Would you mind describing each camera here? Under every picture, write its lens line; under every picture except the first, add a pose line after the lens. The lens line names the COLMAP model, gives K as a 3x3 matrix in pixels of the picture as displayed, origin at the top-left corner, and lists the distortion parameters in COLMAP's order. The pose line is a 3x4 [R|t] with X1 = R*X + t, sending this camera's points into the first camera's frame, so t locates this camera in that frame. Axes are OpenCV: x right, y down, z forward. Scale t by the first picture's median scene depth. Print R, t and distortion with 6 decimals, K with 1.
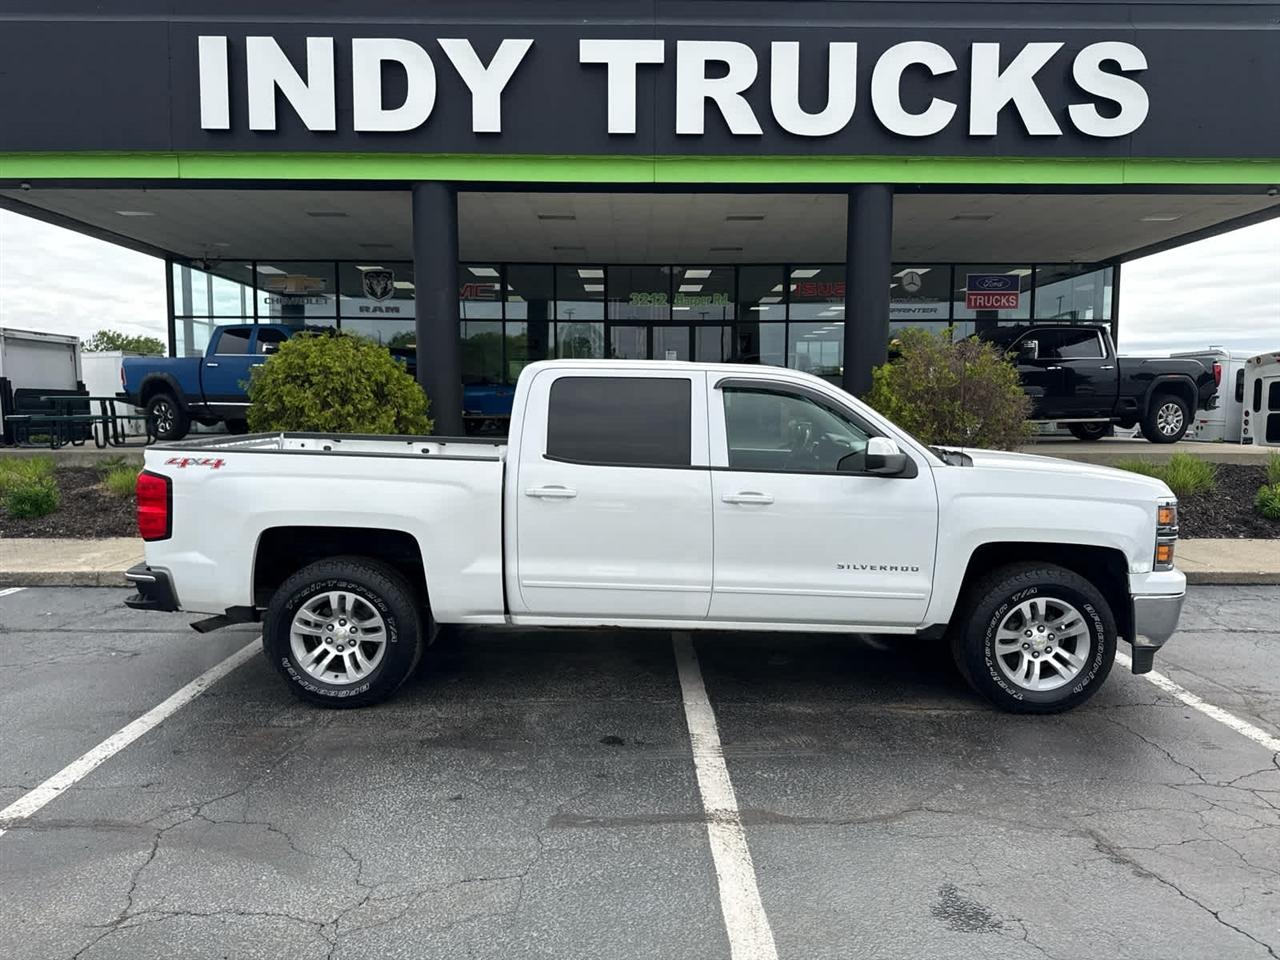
lens RADIAL K [[909.4, 0, 641.0], [0, 909.4, 484.4], [0, 0, 1]] dist [0.002160, -0.004864]
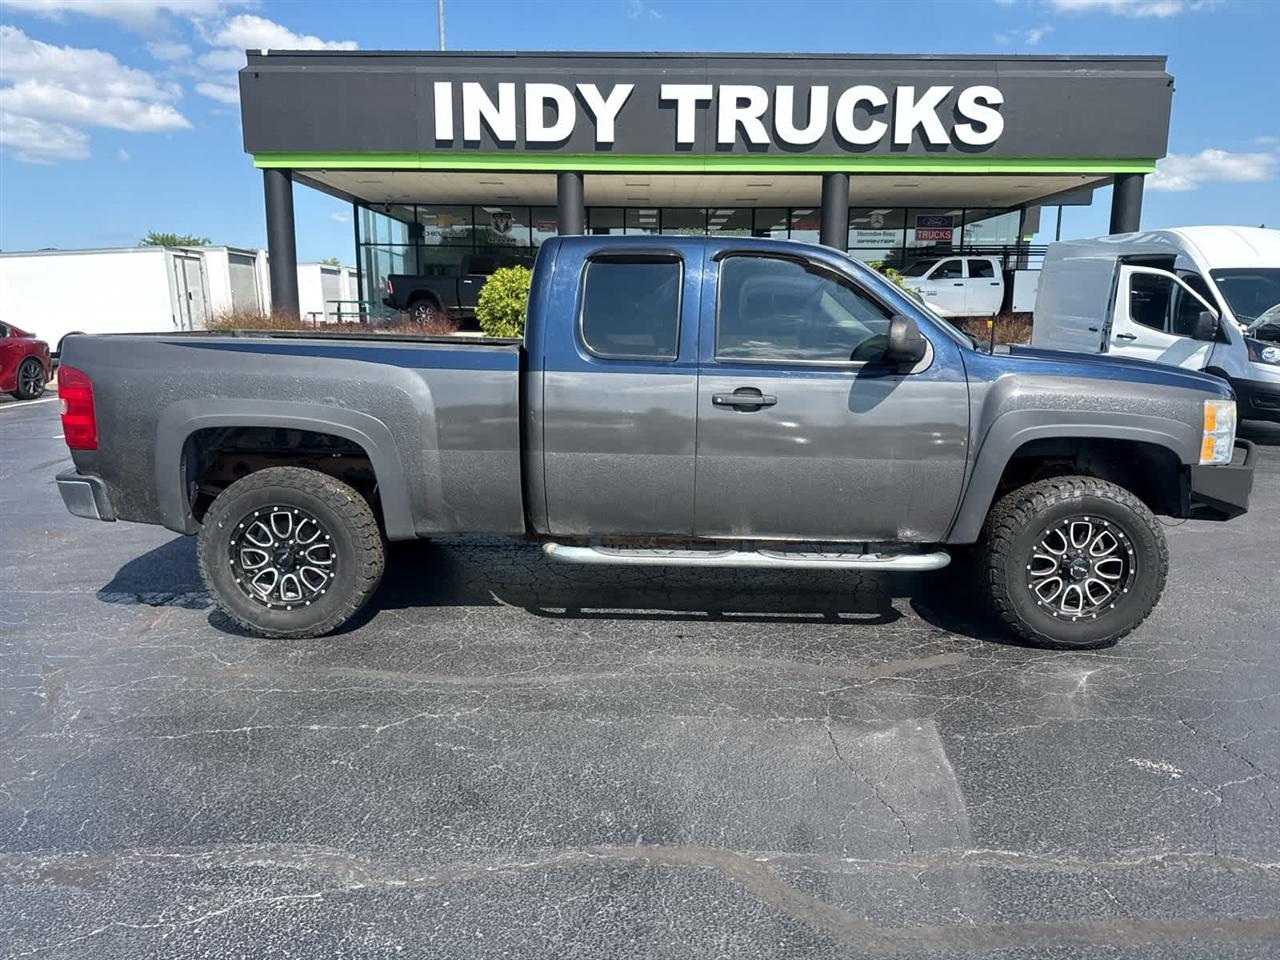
lens RADIAL K [[908.4, 0, 644.9], [0, 908.4, 487.1], [0, 0, 1]] dist [0.000253, -0.000286]
pose [[0.999954, 0.005452, -0.007916, -0.080412], [-0.004612, 0.994728, 0.102448, 0.074613], [0.008433, -0.102407, 0.994707, -0.727390]]
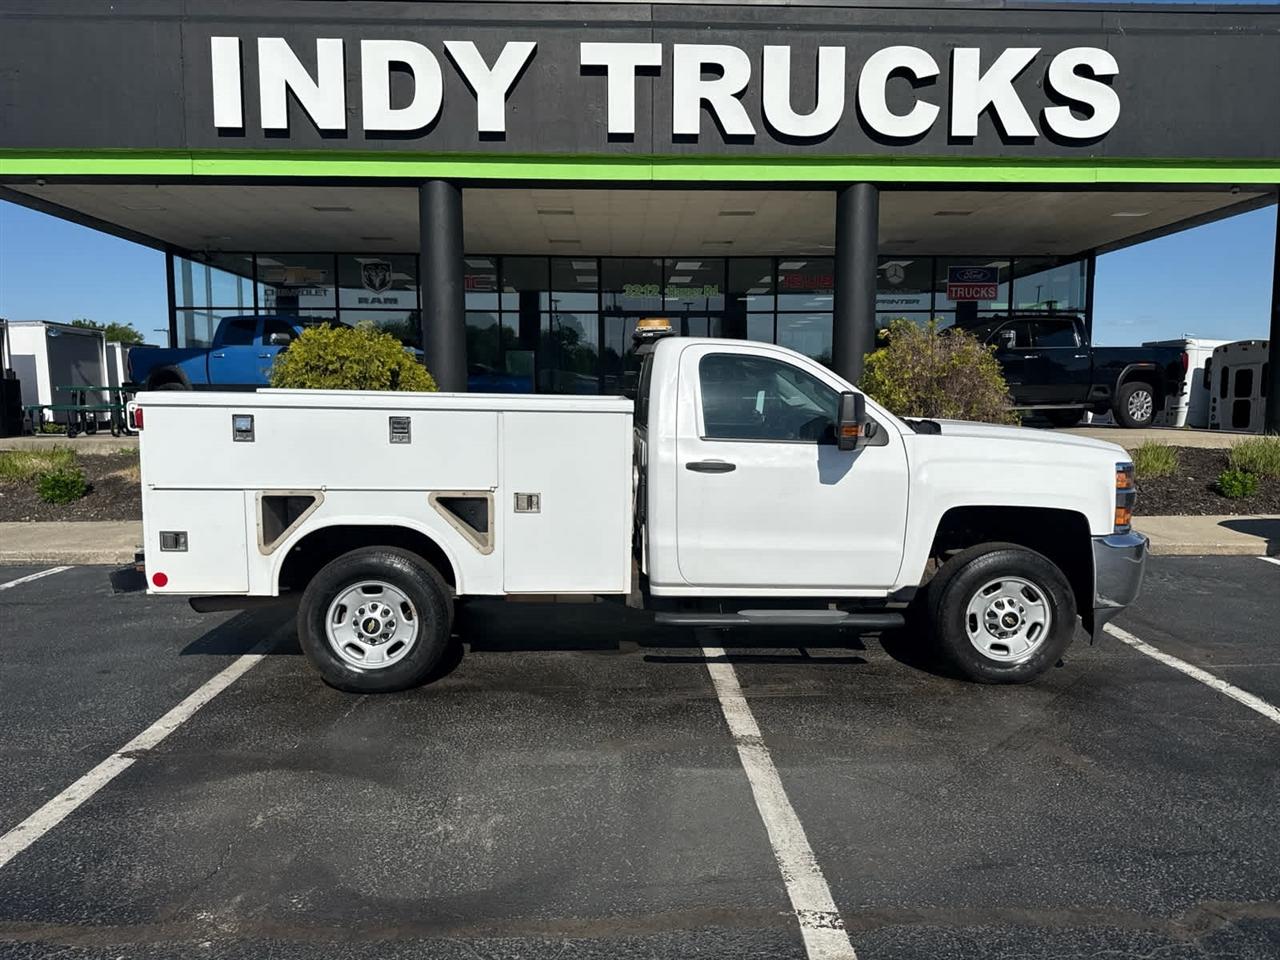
lens RADIAL K [[908.4, 0, 644.9], [0, 908.4, 487.1], [0, 0, 1]] dist [0.000253, -0.000286]
pose [[0.999706, -0.005342, 0.023643, -0.021024], [0.004997, 0.999881, 0.014607, 0.005568], [-0.023719, -0.014485, 0.999614, -0.048928]]
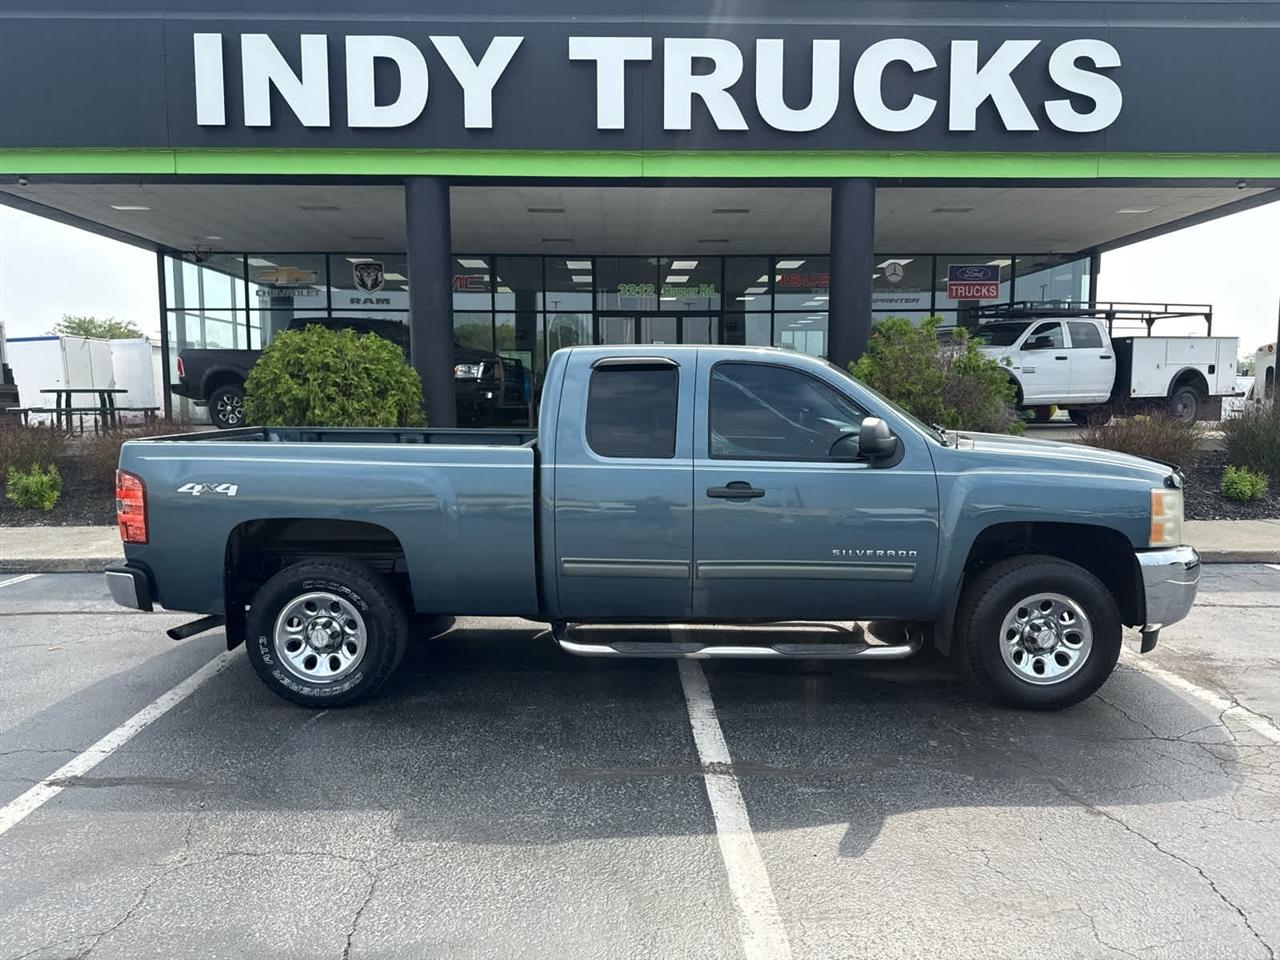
lens RADIAL K [[909.4, 0, 639.1], [0, 909.4, 484.9], [0, 0, 1]] dist [-0.000867, 0.000351]
pose [[0.999893, -0.005892, 0.013406, -0.005424], [0.005732, 0.999912, 0.011960, 0.002286], [-0.013475, -0.011881, 0.999839, -0.027948]]
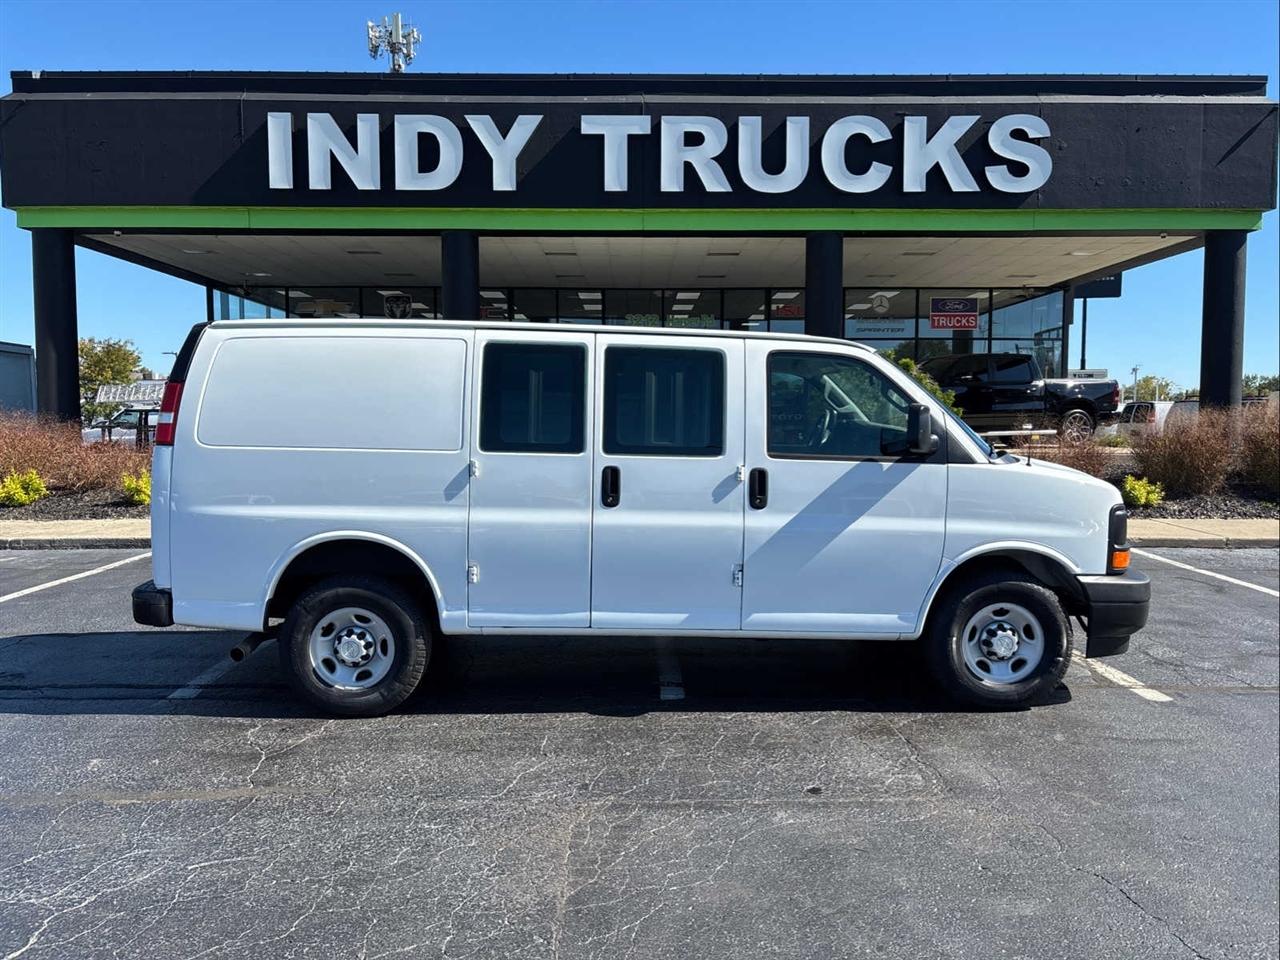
lens RADIAL K [[1009.2, 0, 642.6], [0, 1009.2, 482.7], [0, 0, 1]] dist [0.009435, 0.003924]
pose [[0.999997, -0.001540, -0.001682, 0.016672], [0.001495, 0.999651, -0.026378, 0.038047], [0.001722, 0.026376, 0.999651, -0.337971]]
